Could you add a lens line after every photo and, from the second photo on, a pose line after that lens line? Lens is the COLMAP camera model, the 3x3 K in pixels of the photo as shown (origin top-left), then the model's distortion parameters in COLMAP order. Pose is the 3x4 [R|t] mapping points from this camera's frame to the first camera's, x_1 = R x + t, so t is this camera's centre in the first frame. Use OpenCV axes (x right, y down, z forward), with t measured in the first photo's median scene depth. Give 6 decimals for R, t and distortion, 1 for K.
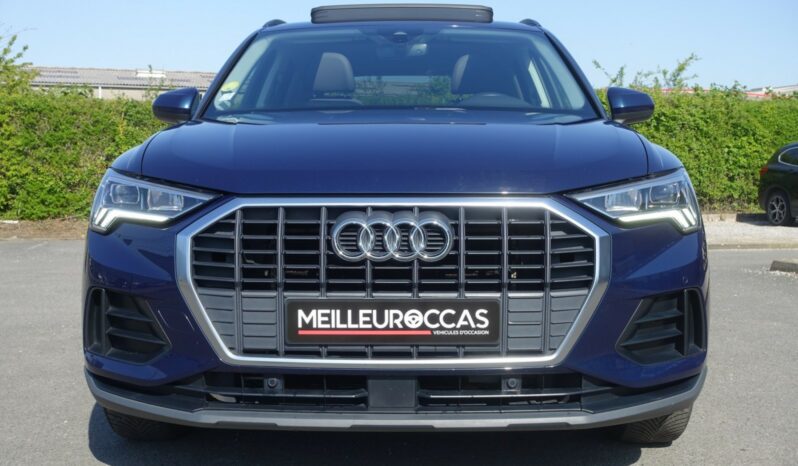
lens RADIAL K [[1147.6, 0, 399.0], [0, 1147.6, 233.0], [0, 0, 1]] dist [-0.026935, -0.054549]
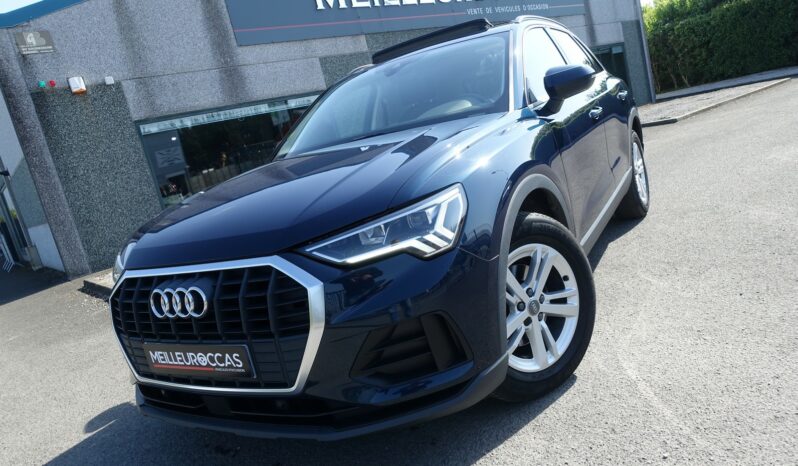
lens RADIAL K [[553.1, 0, 399.0], [0, 553.1, 233.0], [0, 0, 1]] dist [-0.004636, -0.002261]
pose [[0.842001, -0.097871, -0.530524, 0.549426], [0.194841, 0.972197, 0.129884, -0.104596], [0.503063, -0.212730, 0.837660, 0.596605]]
